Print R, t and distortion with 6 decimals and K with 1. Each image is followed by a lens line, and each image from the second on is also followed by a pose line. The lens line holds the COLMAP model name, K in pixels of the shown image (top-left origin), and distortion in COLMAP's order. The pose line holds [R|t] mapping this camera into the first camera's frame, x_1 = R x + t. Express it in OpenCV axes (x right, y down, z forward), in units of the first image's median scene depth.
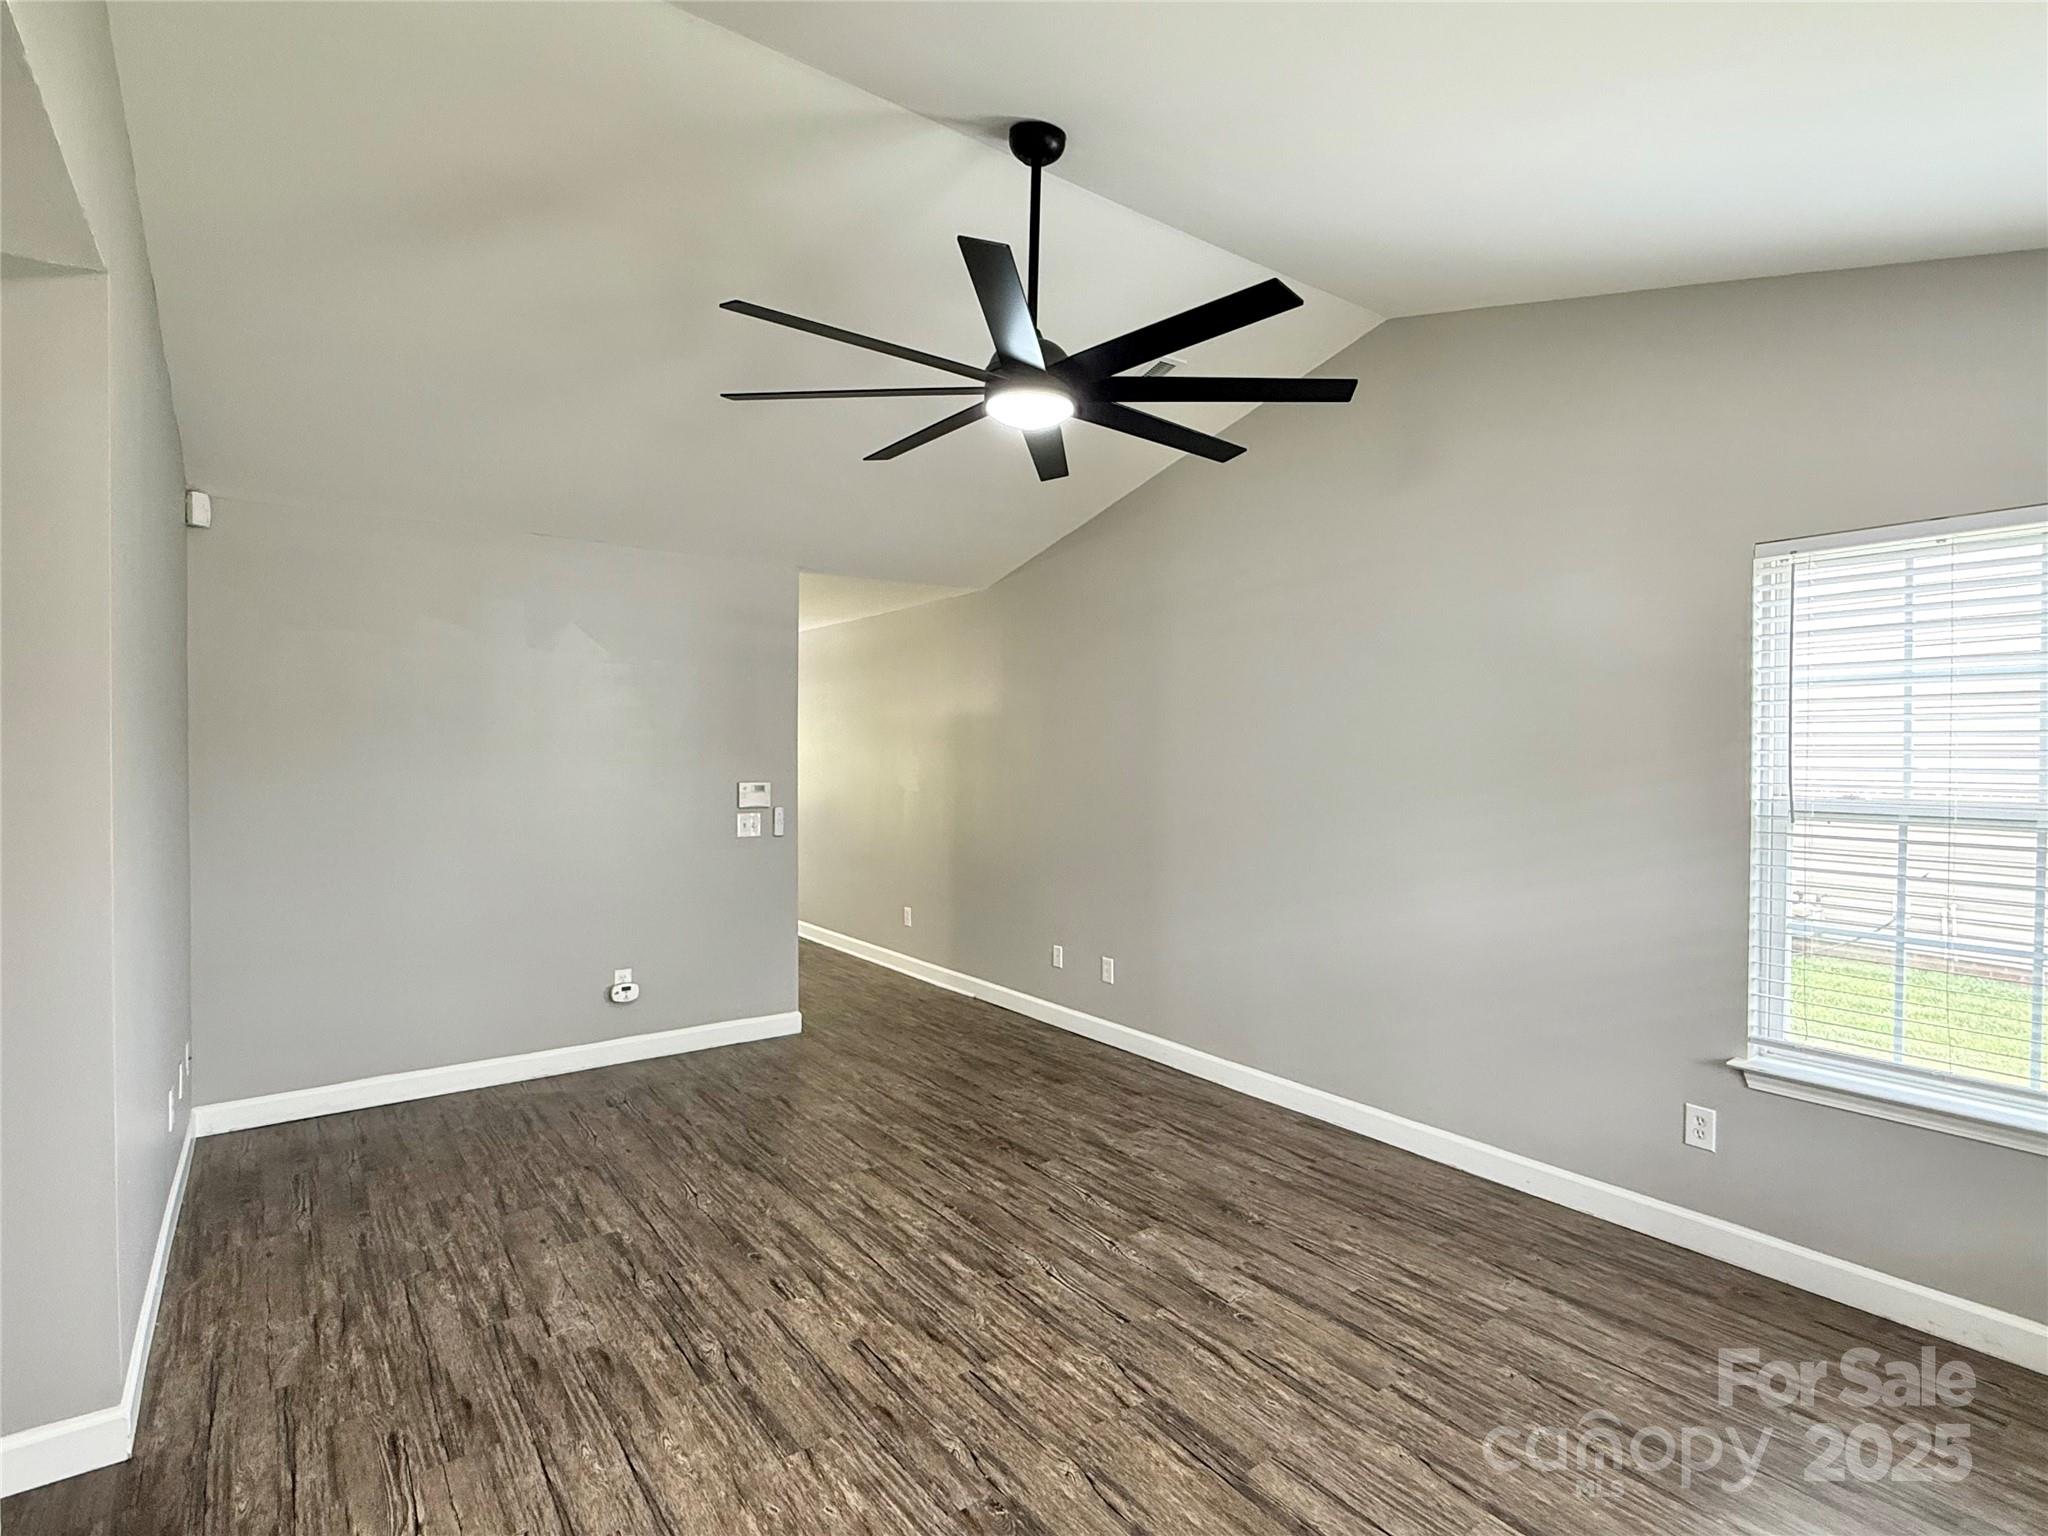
lens RADIAL K [[1008.7, 0, 1019.8], [0, 1008.7, 761.1], [0, 0, 1]] dist [0.002425, -0.000024]
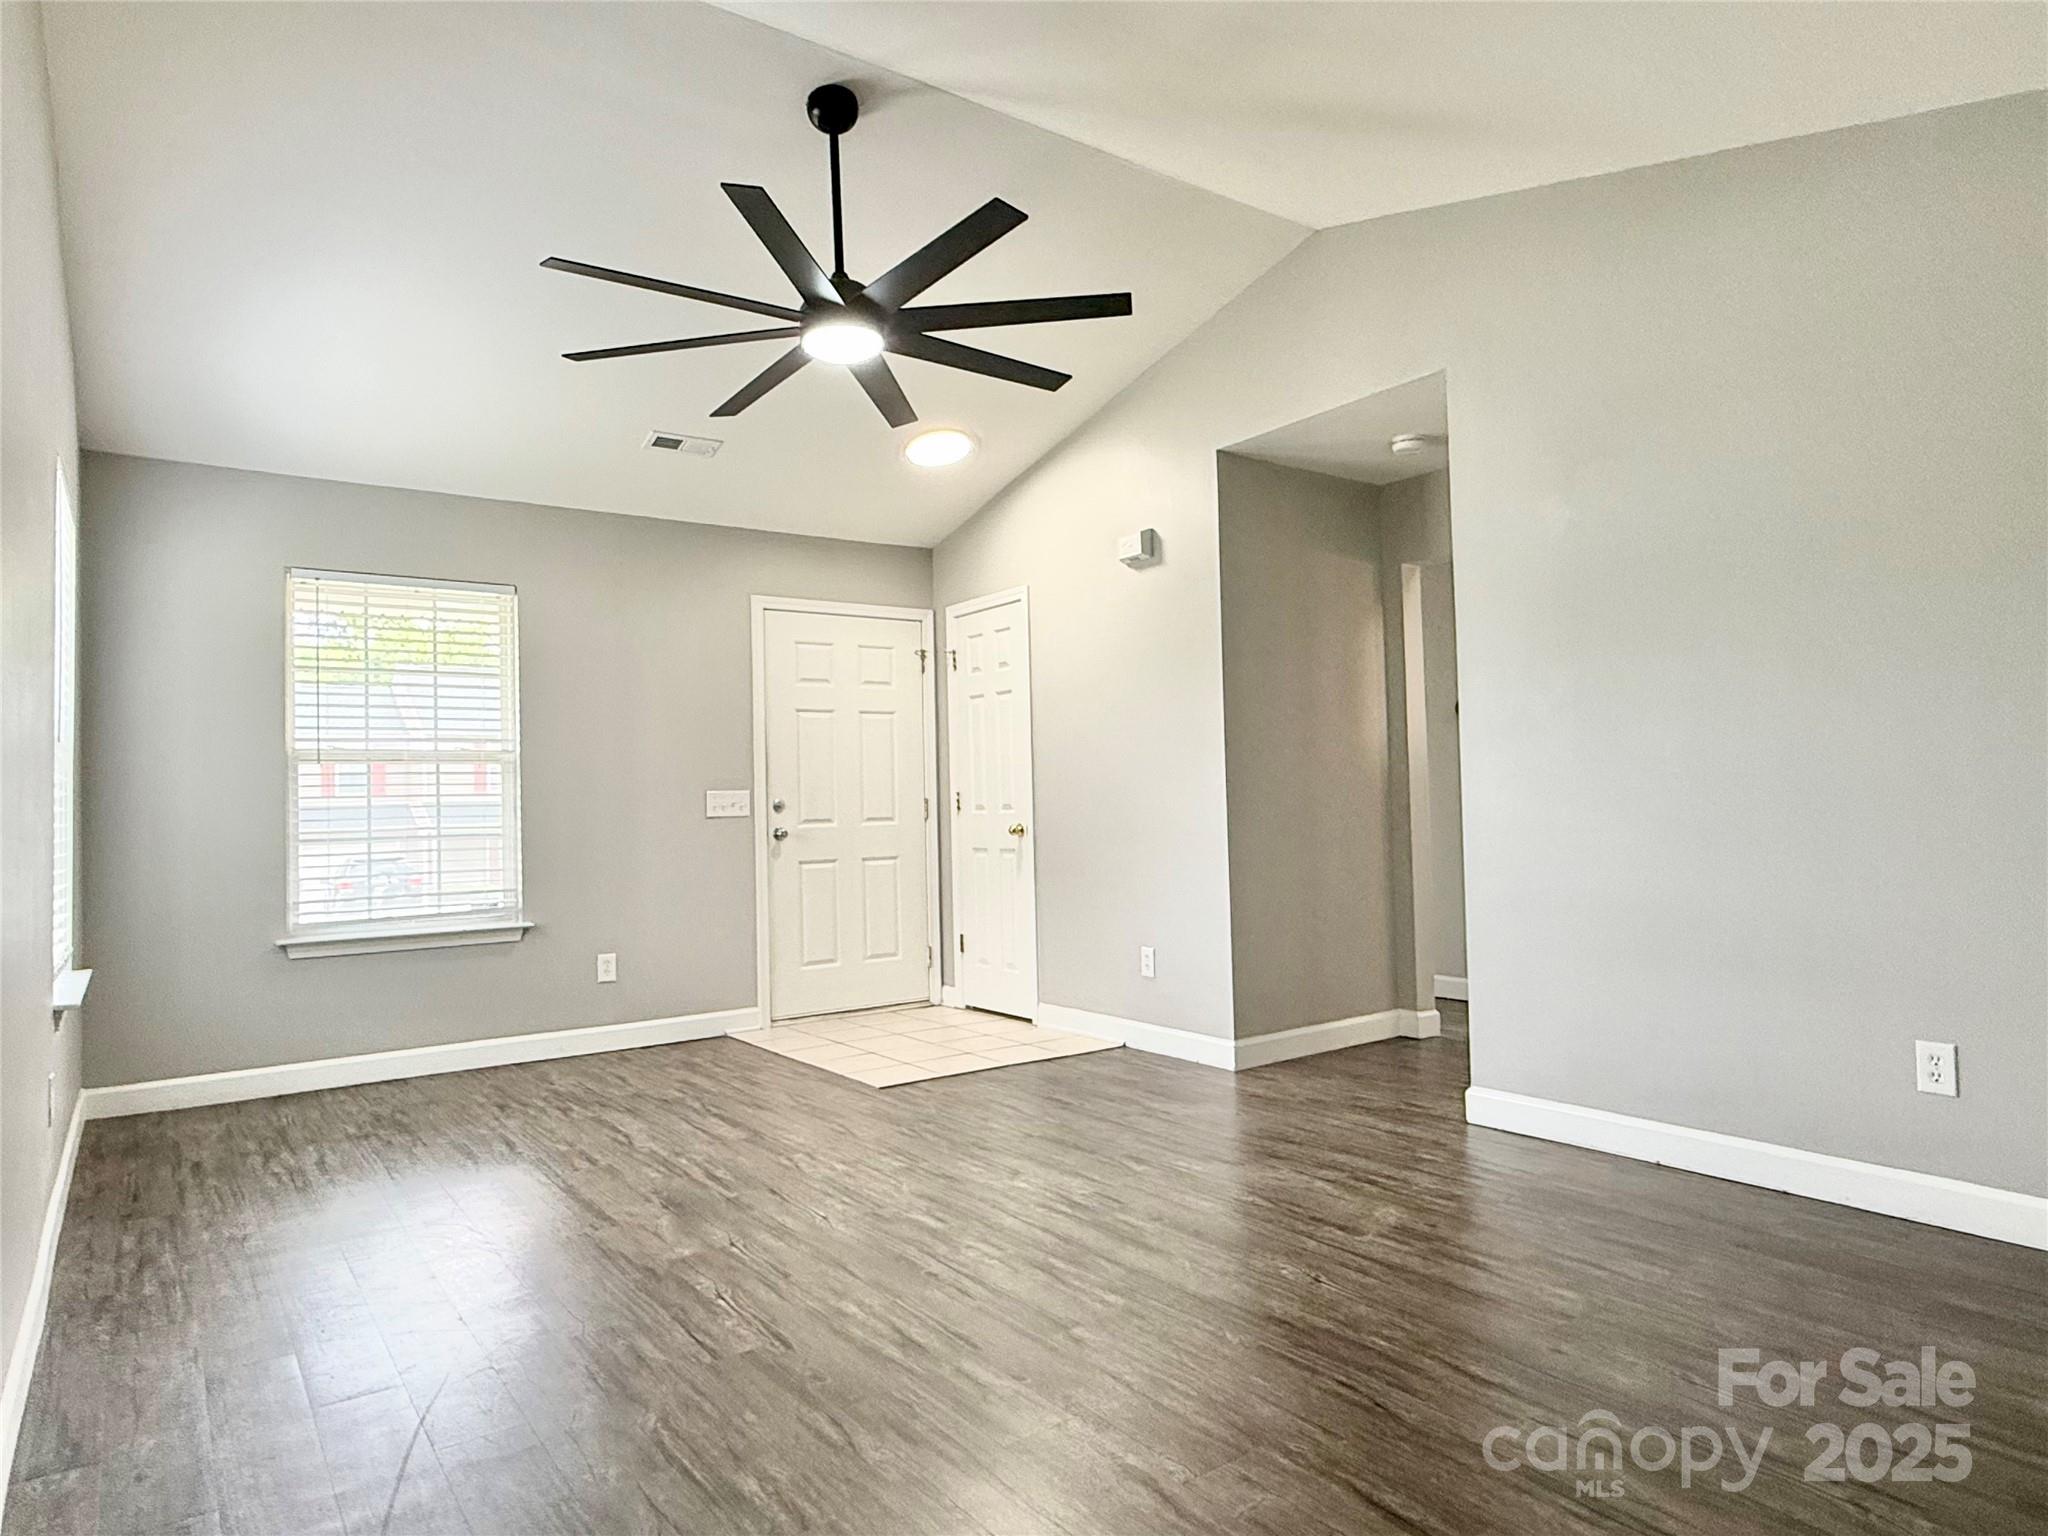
lens RADIAL K [[1229.7, 0, 1023.1], [0, 1229.7, 764.2], [0, 0, 1]] dist [-0.010503, -0.002437]
pose [[-0.999696, 0.021866, 0.011436, -0.177443], [0.021545, 0.999392, -0.027419, 0.136440], [-0.012029, -0.027164, -0.999559, 2.189796]]
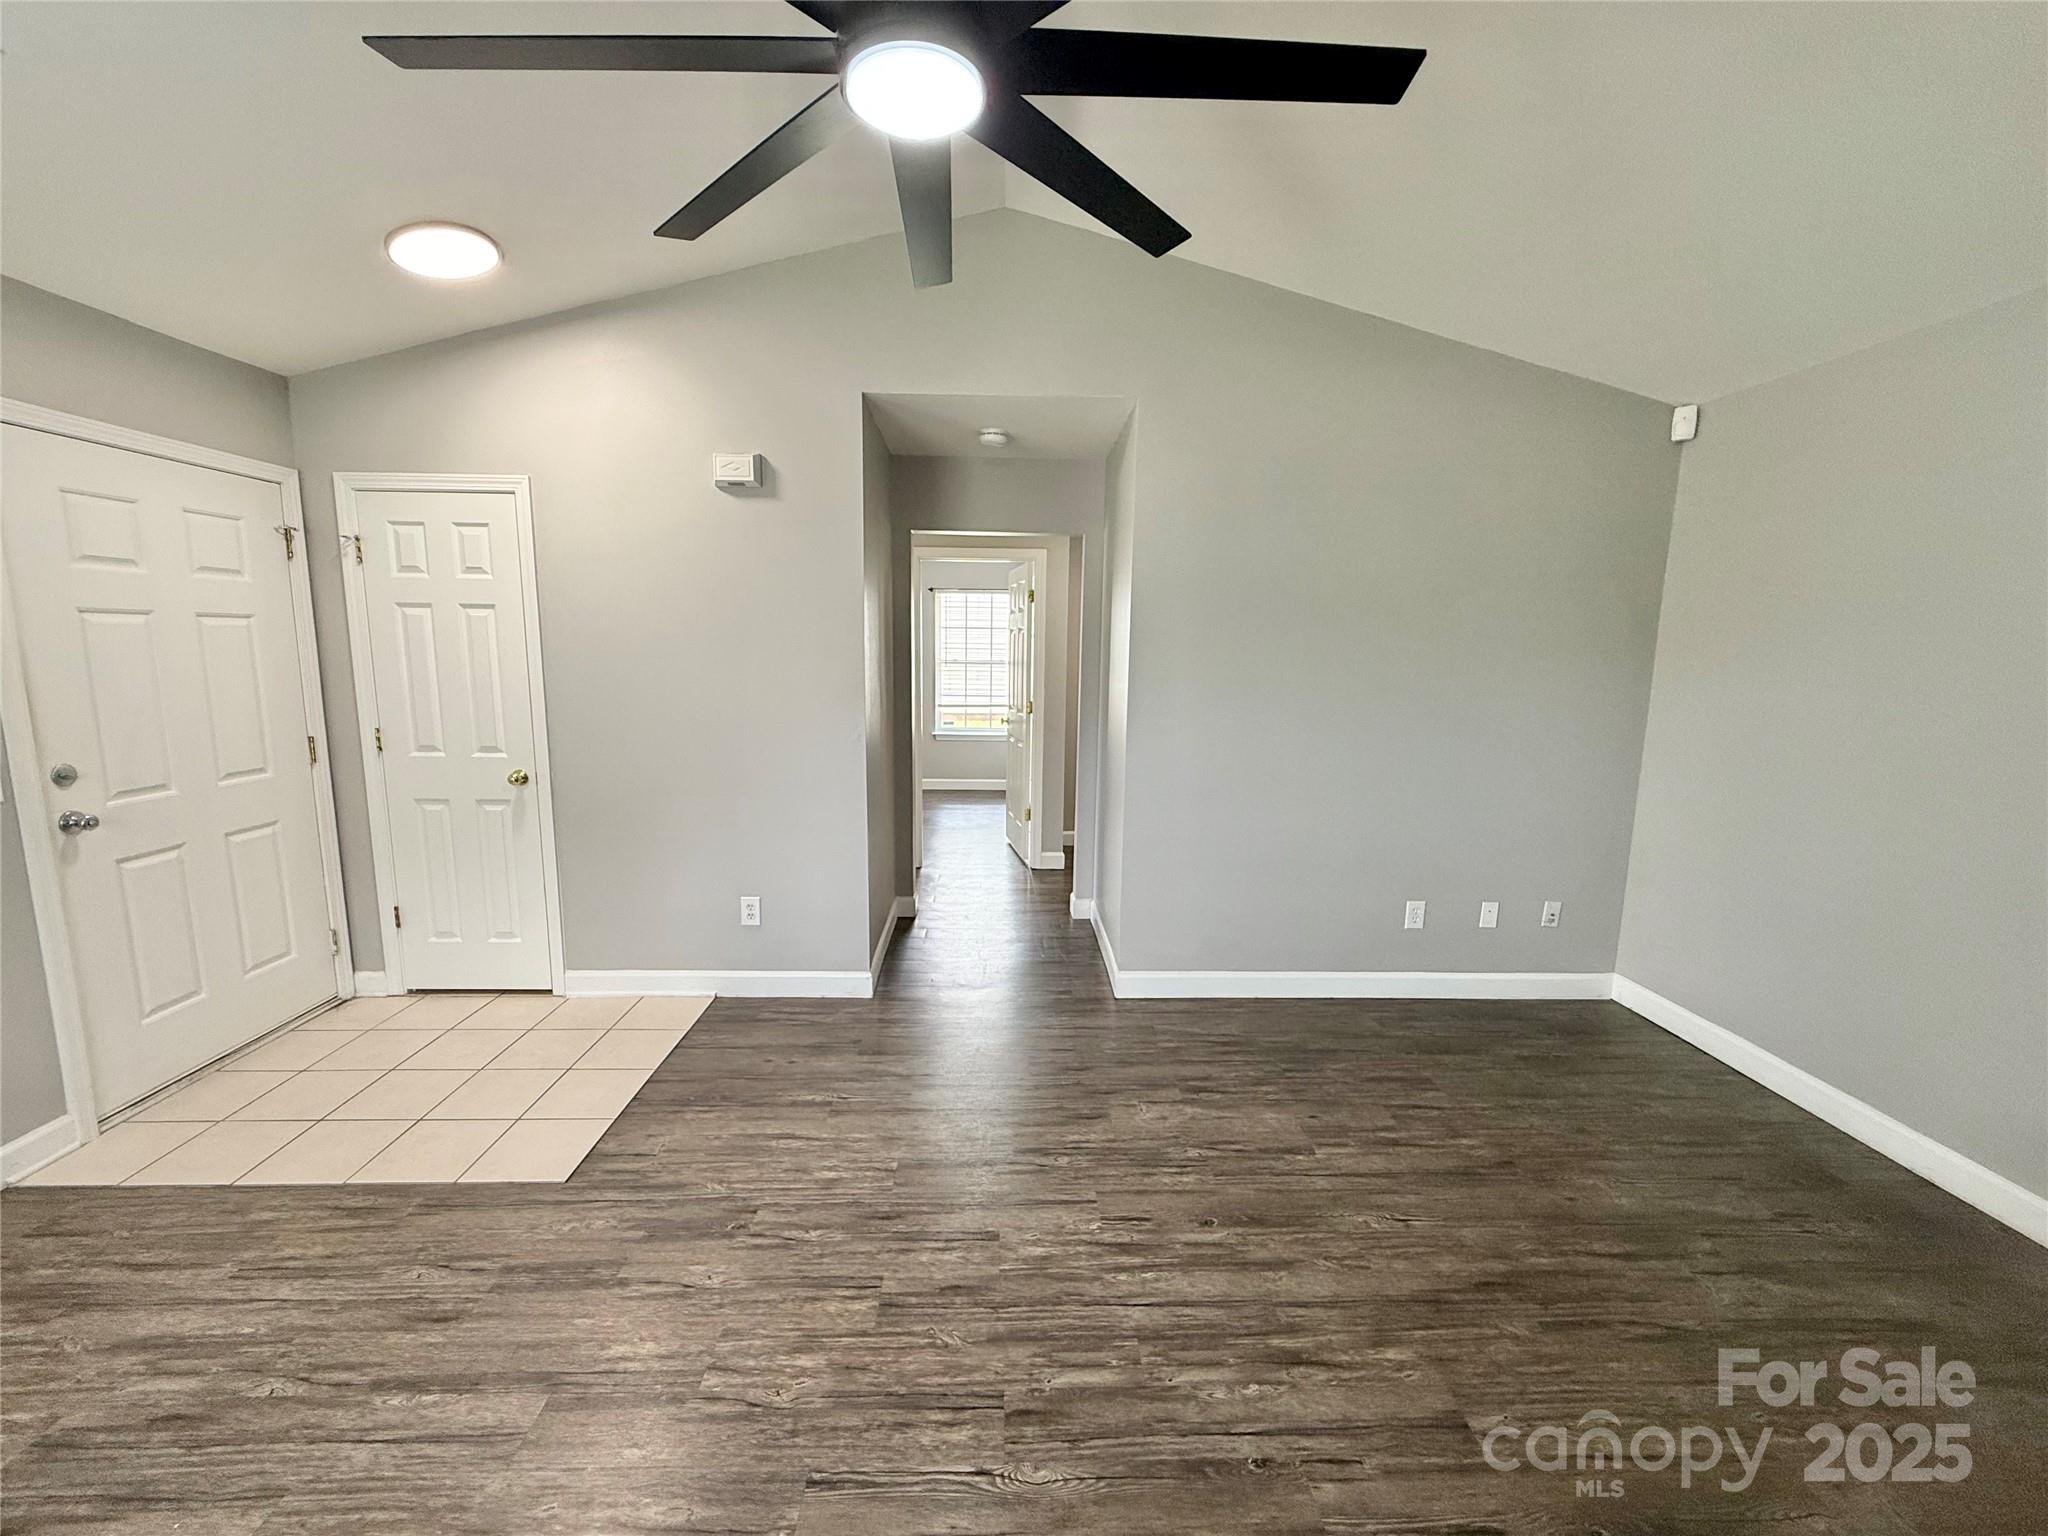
lens RADIAL K [[815.9, 0, 1021.1], [0, 815.9, 762.1], [0, 0, 1]] dist [-0.002152, 0.001480]
pose [[-0.570972, 0.104797, -0.814253, 0.403008], [-0.020893, 0.989643, 0.142021, -0.013501], [0.820704, 0.098102, -0.562869, 1.308843]]
